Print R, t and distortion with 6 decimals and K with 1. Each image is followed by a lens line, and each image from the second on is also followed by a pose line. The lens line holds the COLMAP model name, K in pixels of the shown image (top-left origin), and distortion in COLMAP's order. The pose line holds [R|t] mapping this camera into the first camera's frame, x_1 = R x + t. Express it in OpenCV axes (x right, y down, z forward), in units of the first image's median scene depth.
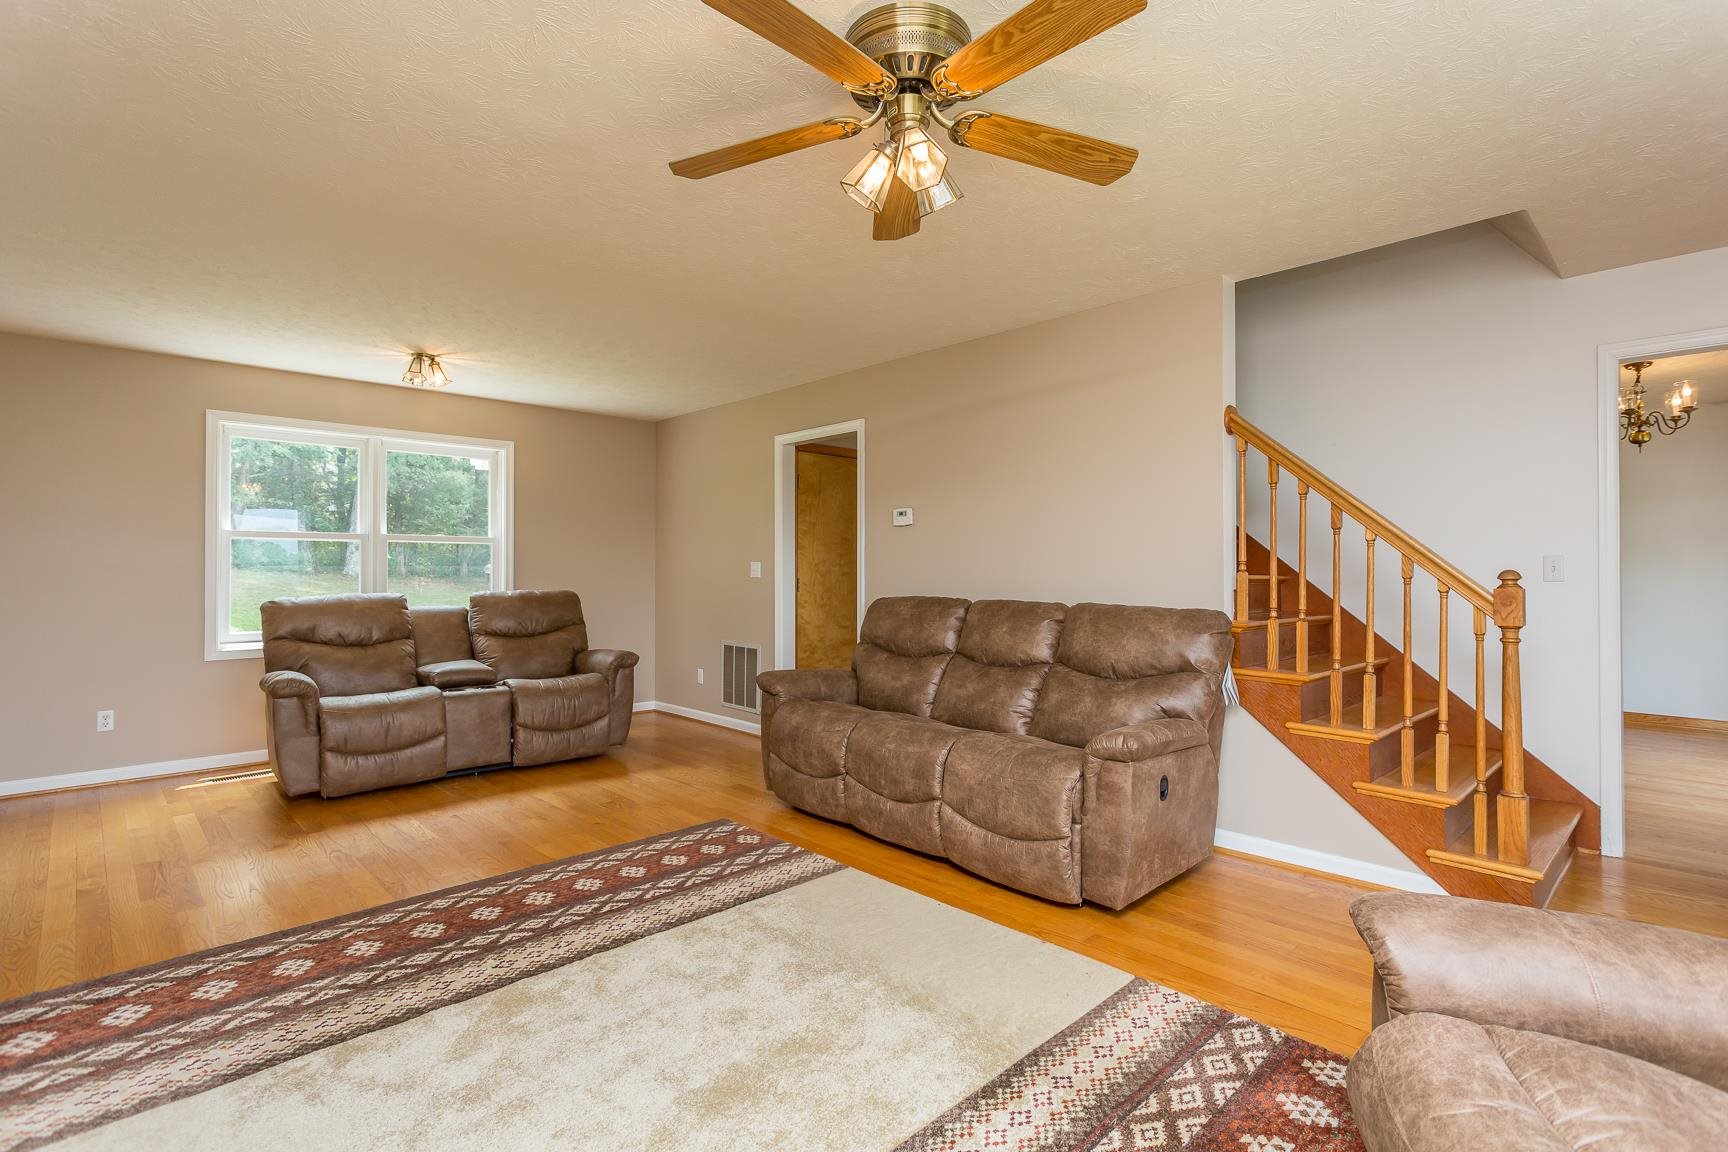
lens RADIAL K [[830.0, 0, 862.6], [0, 830.0, 577.7], [0, 0, 1]] dist [0.002221, 0.000463]
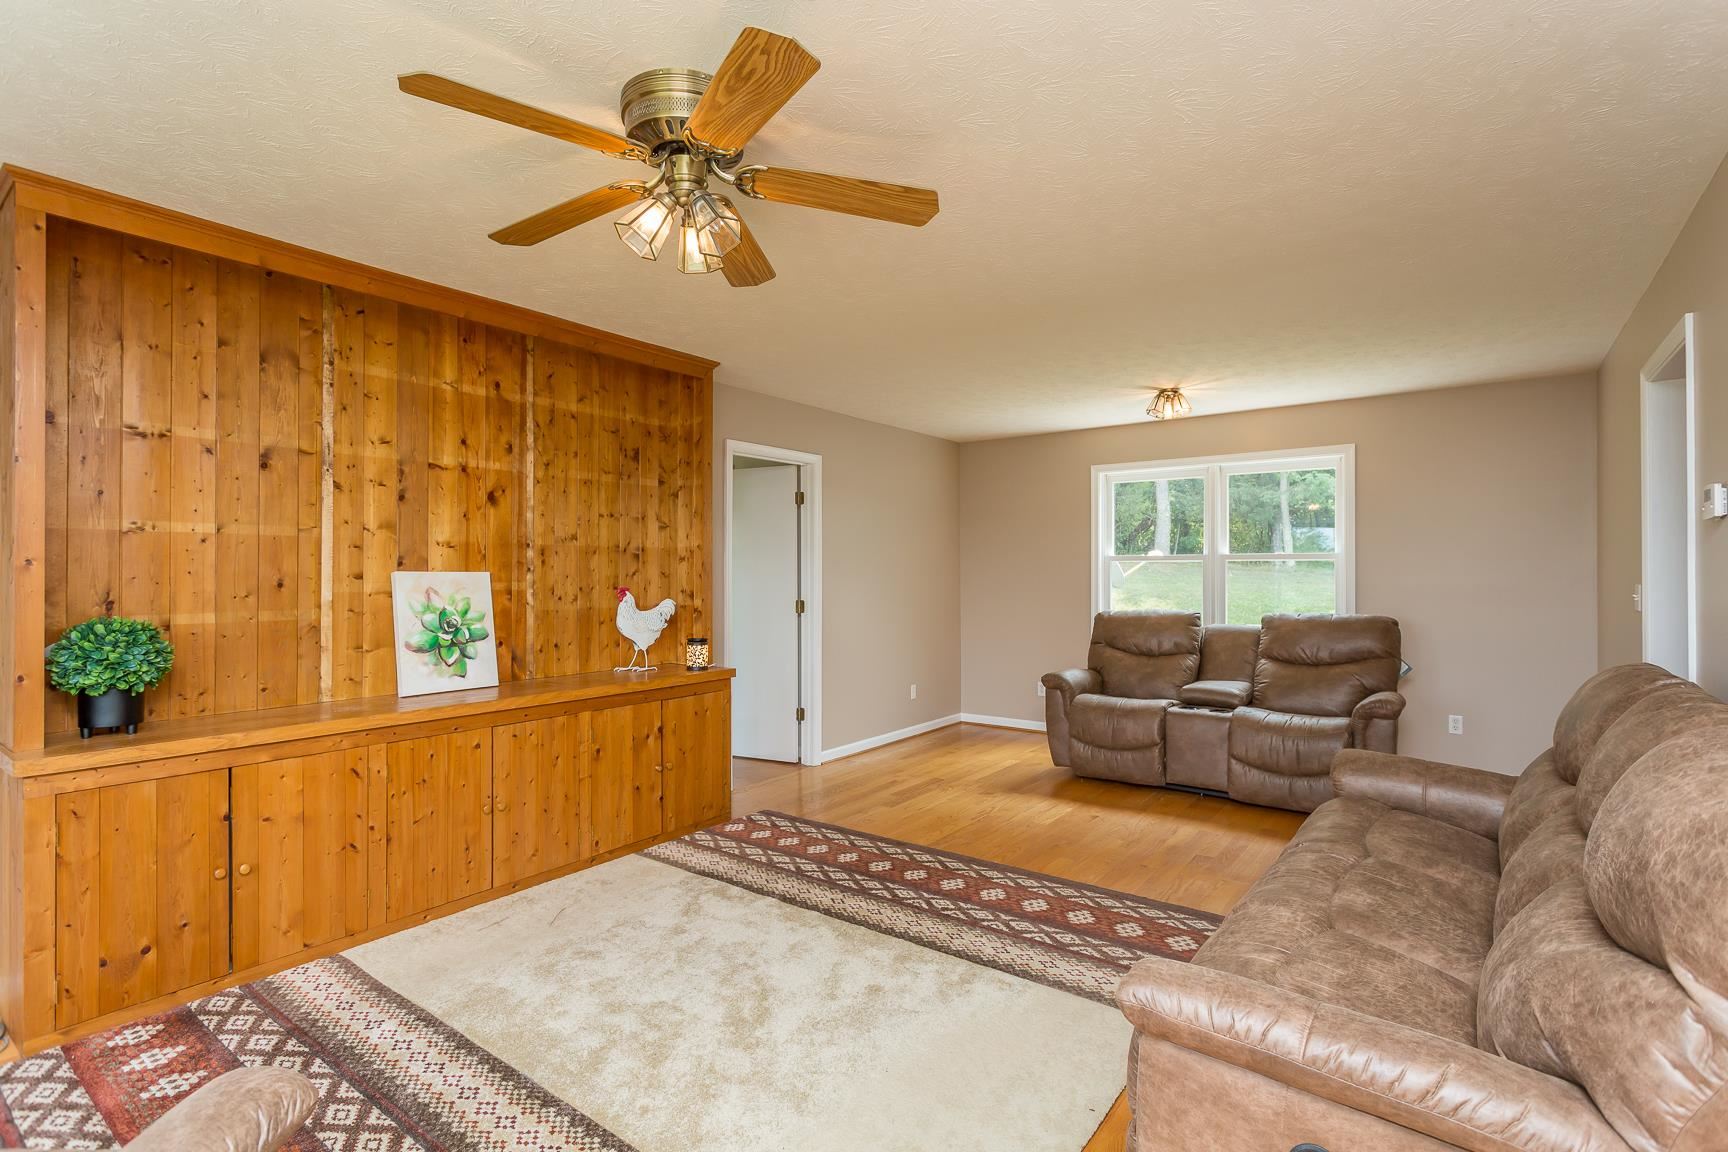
lens RADIAL K [[830.0, 0, 861.0], [0, 830.0, 570.2], [0, 0, 1]] dist [0.002221, 0.000463]
pose [[0.145806, -0.014820, -0.989202, 0.680301], [-0.014559, 0.999747, -0.017124, -0.012472], [0.989206, 0.016898, 0.145554, 0.692945]]
